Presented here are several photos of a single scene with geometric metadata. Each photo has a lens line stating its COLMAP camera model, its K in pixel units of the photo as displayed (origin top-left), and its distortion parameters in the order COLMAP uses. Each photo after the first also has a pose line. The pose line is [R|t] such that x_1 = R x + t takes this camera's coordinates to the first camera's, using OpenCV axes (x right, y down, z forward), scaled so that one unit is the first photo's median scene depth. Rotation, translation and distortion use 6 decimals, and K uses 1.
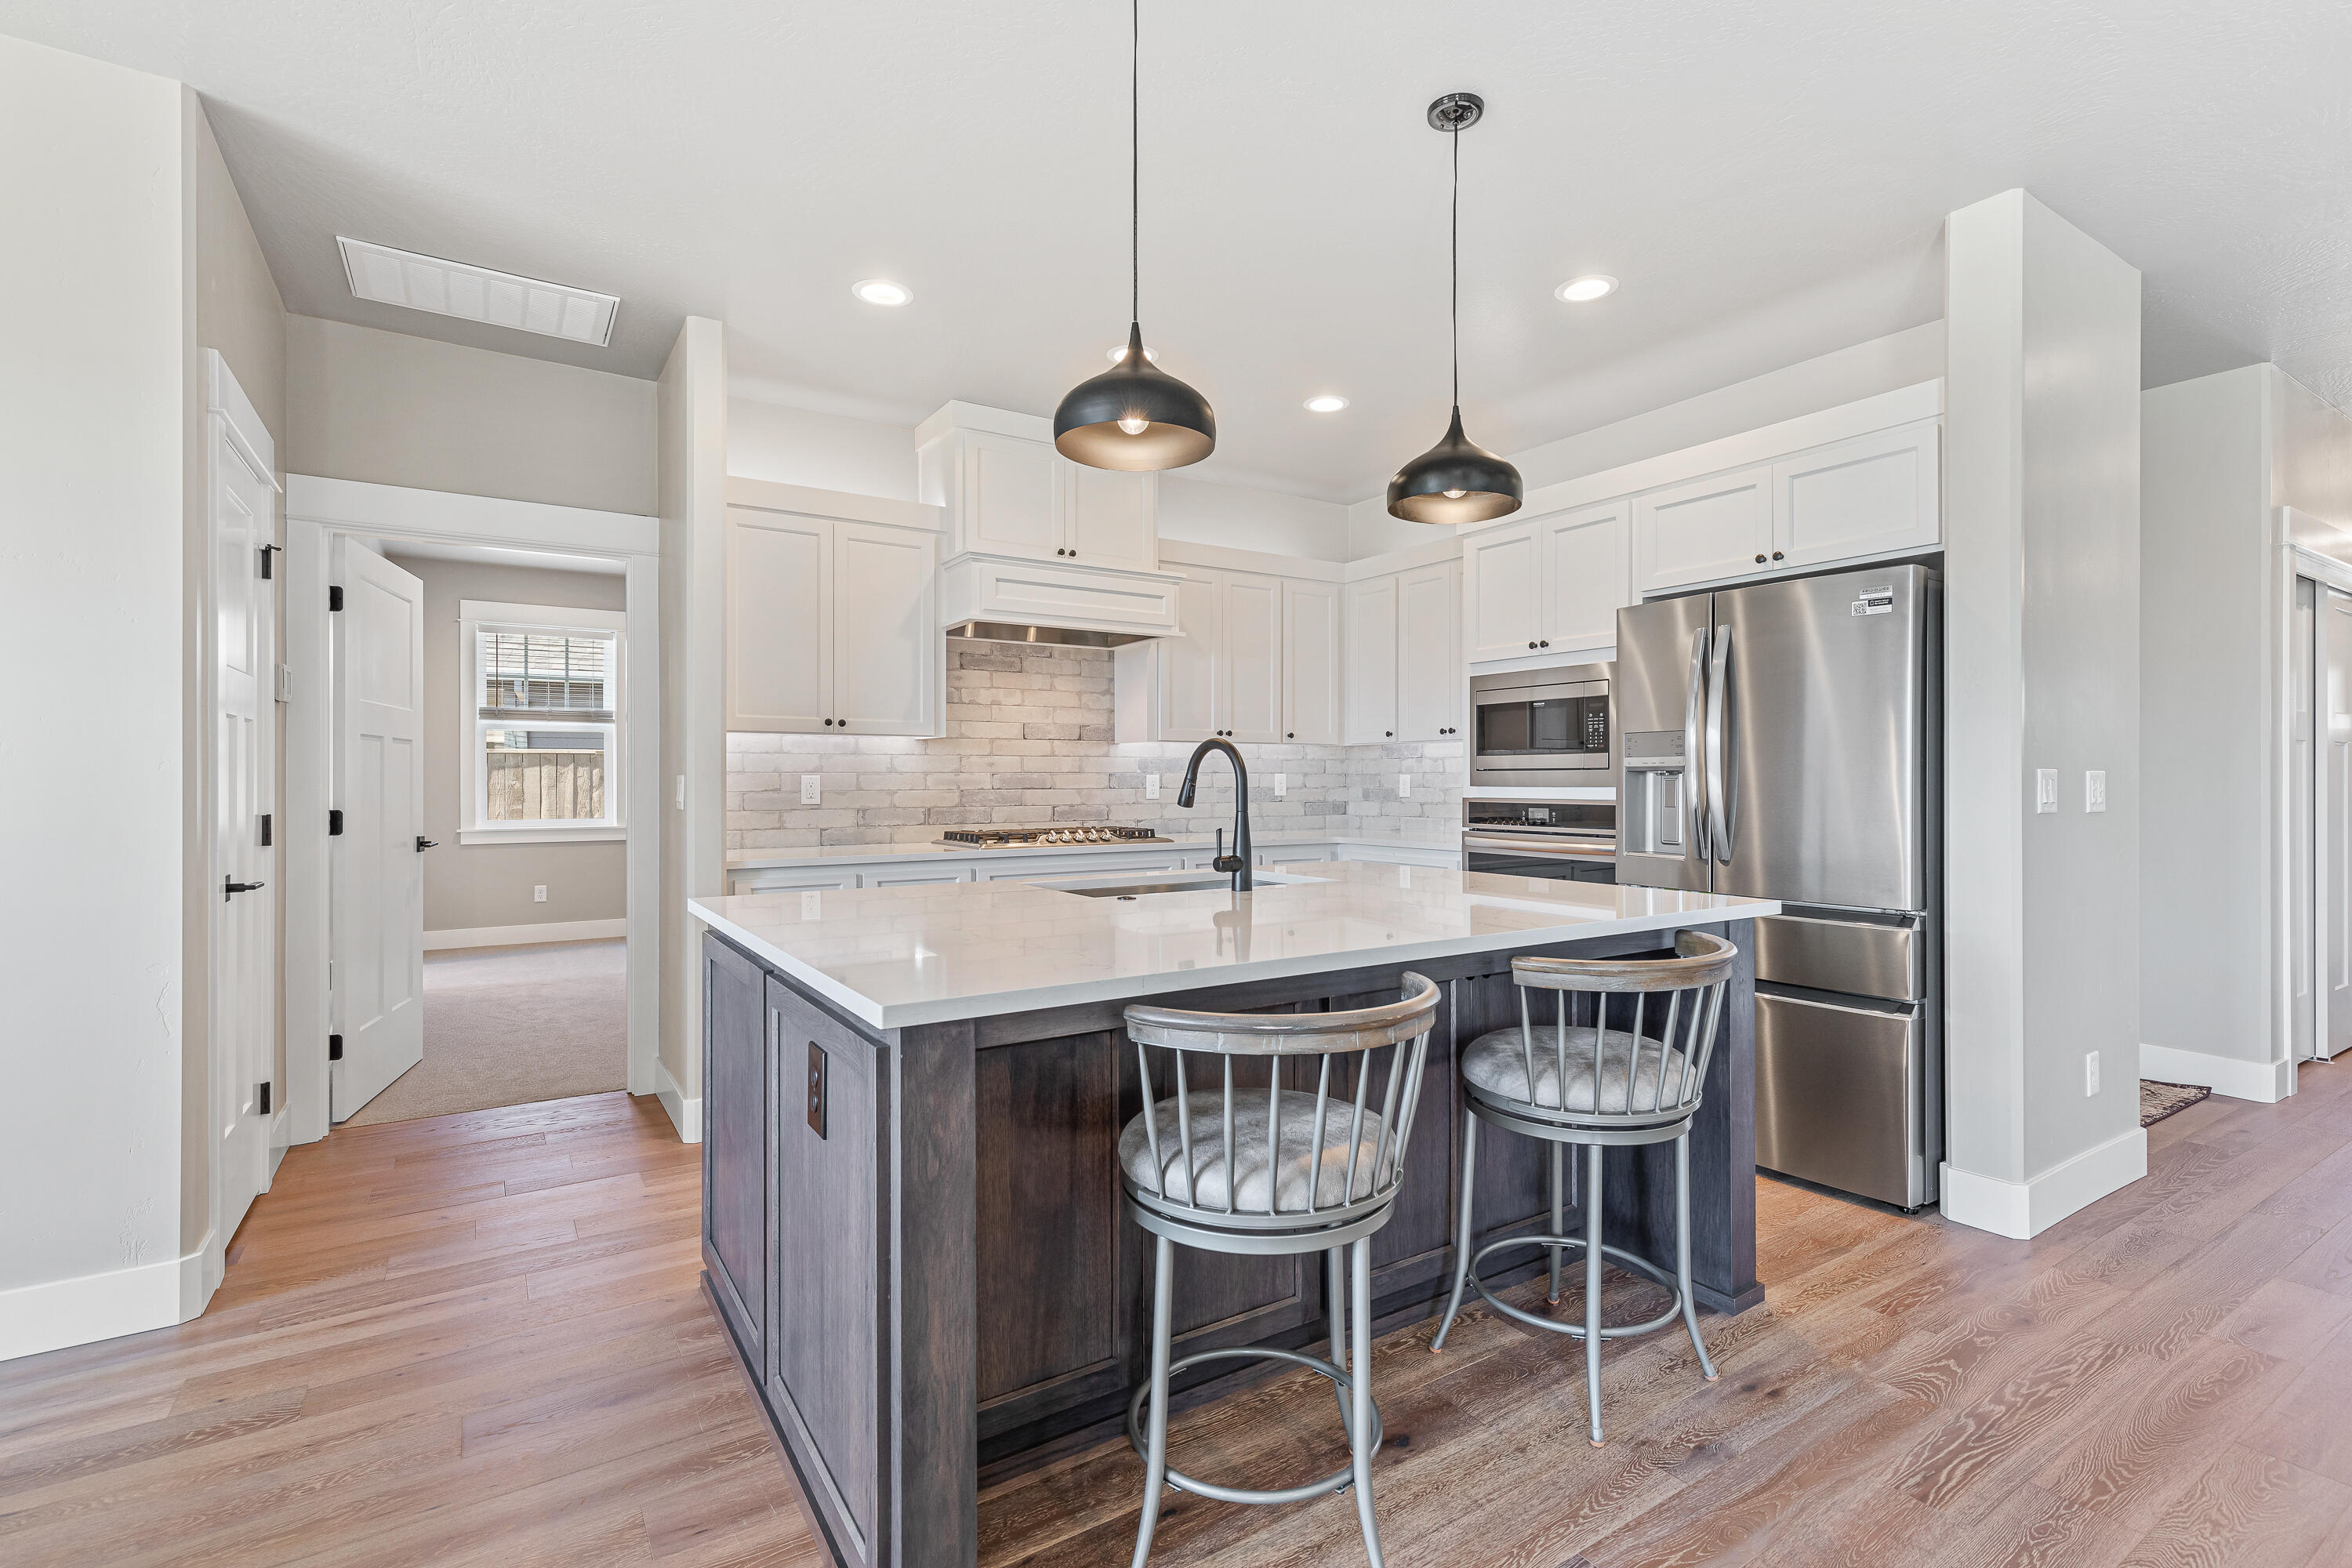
lens RADIAL K [[1082.0, 0, 1176.9], [0, 1082.0, 785.2], [0, 0, 1]] dist [0.011268, -0.000197]
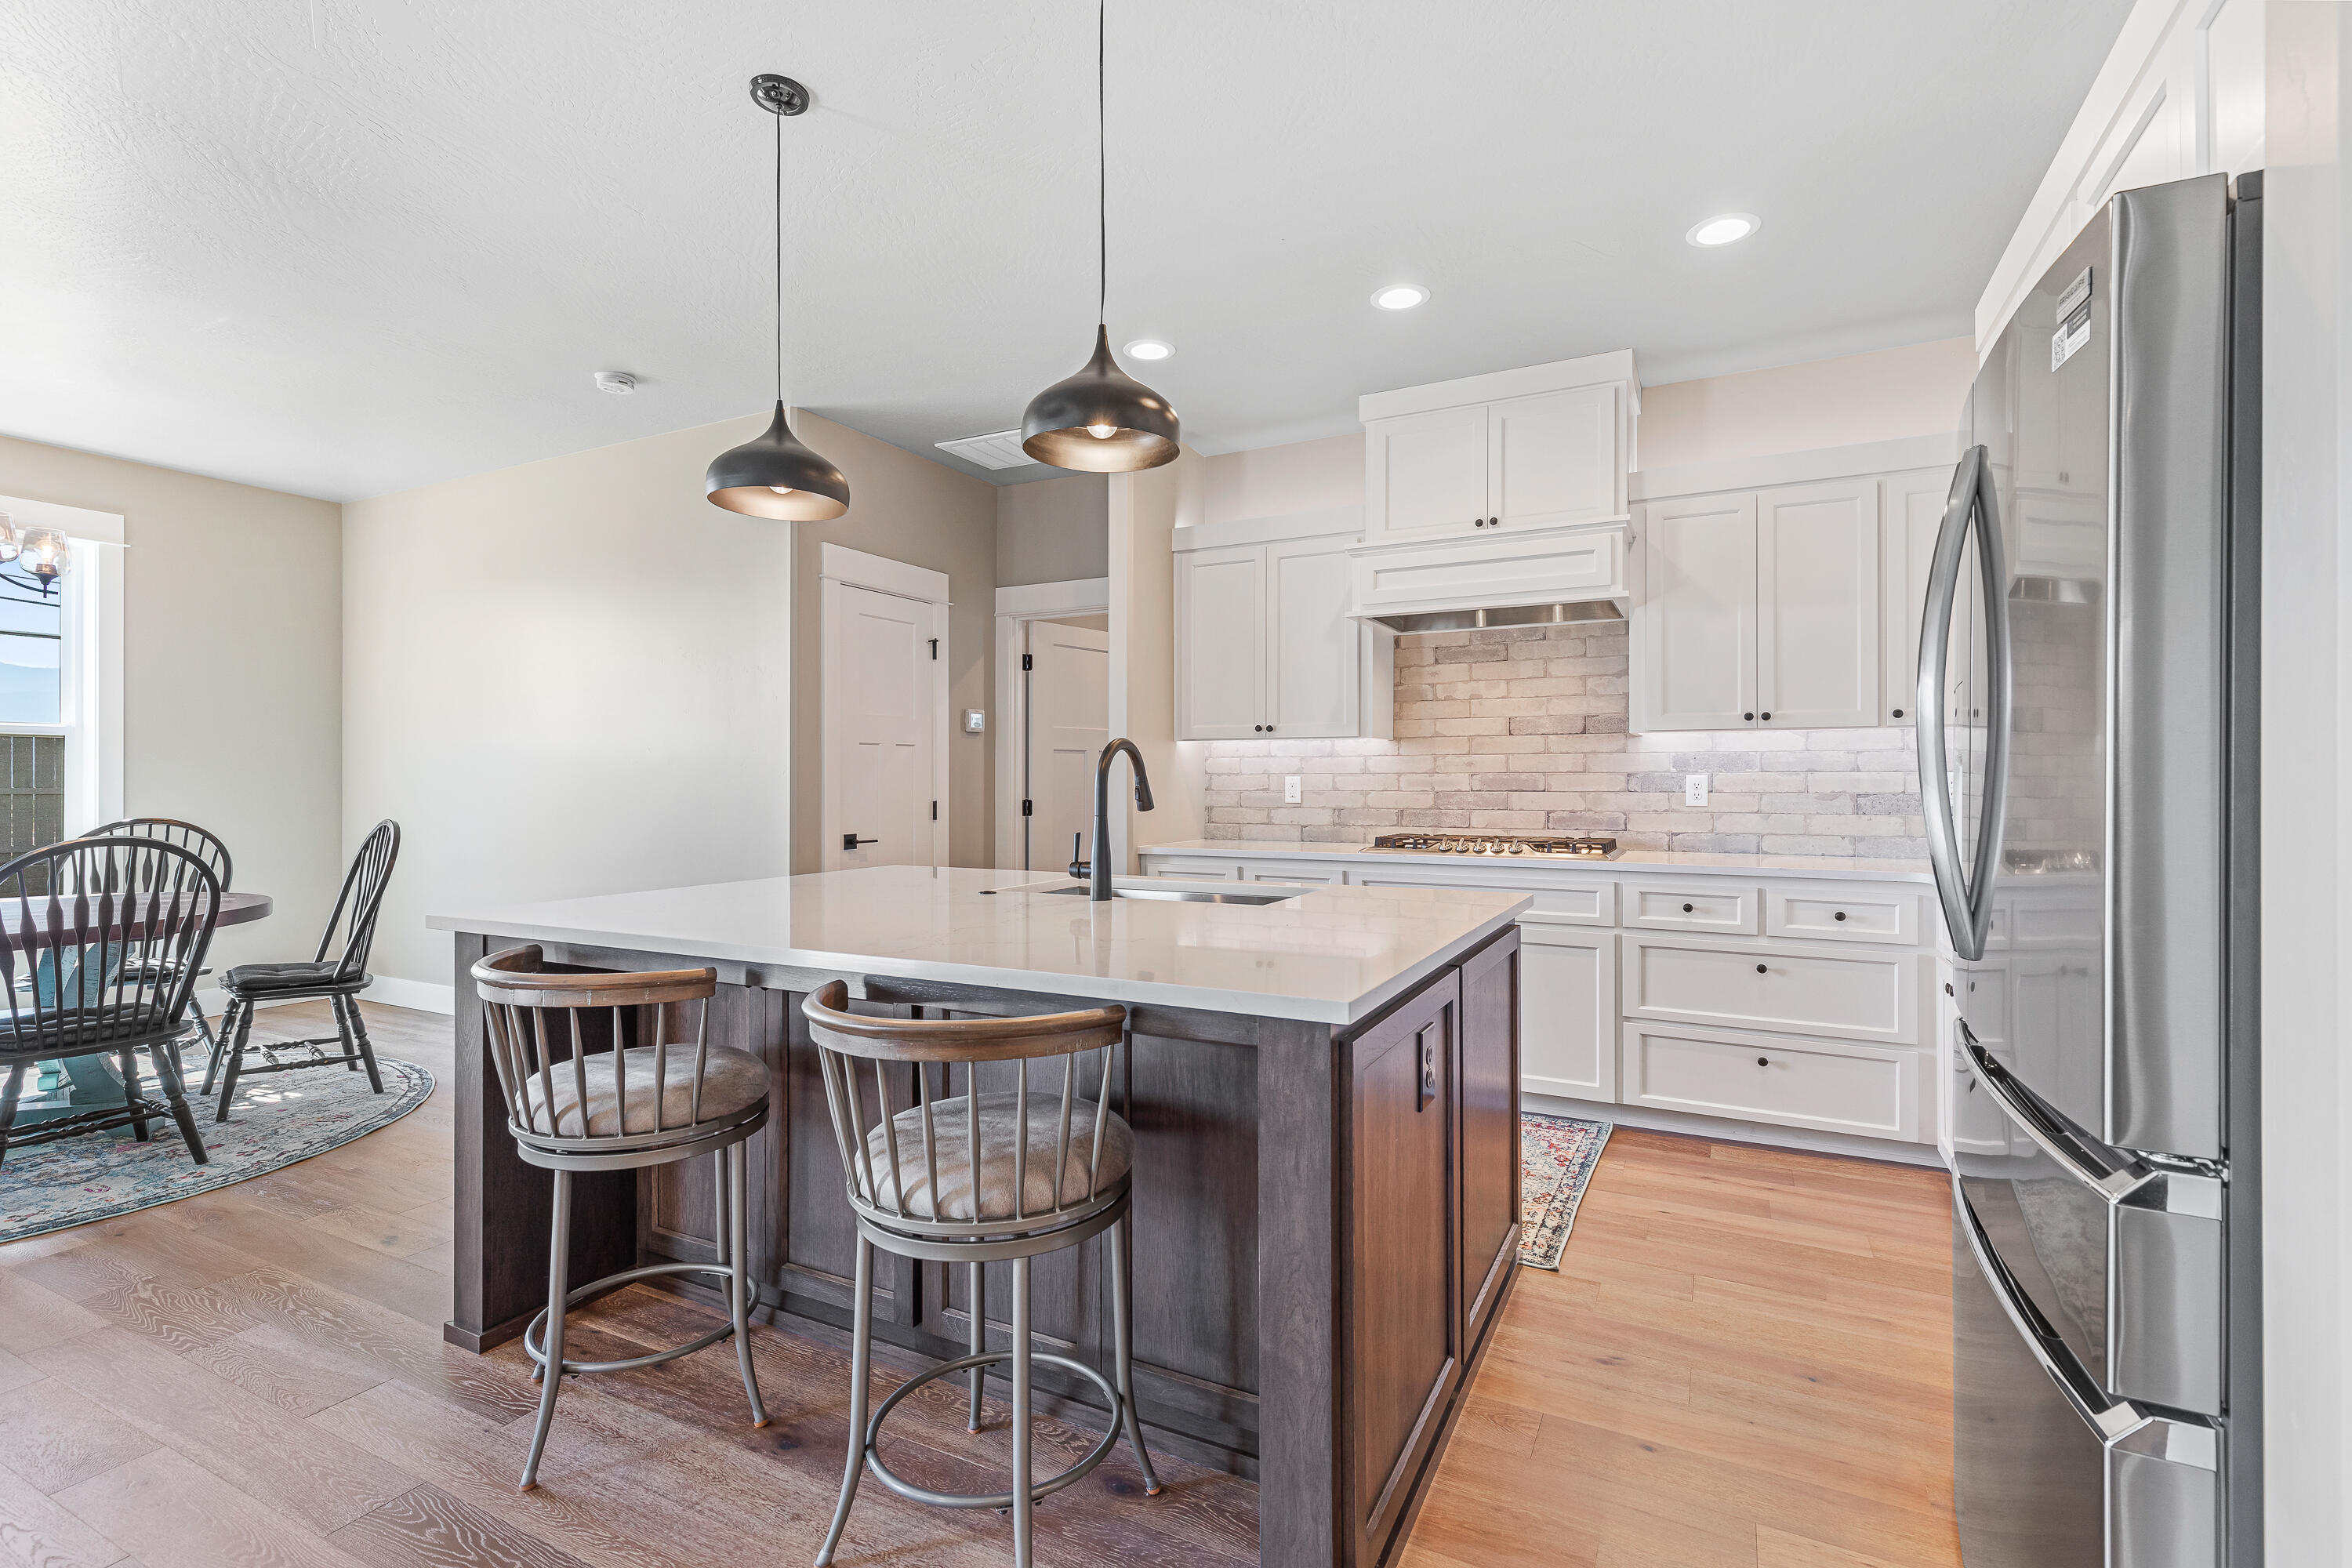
lens RADIAL K [[1082.0, 0, 1184.8], [0, 1082.0, 776.3], [0, 0, 1]] dist [0.011268, -0.000197]
pose [[0.489084, -0.001229, -0.872236, 0.518891], [-0.004804, 0.999980, -0.004103, -0.003986], [0.872223, 0.006197, 0.489069, 0.341539]]
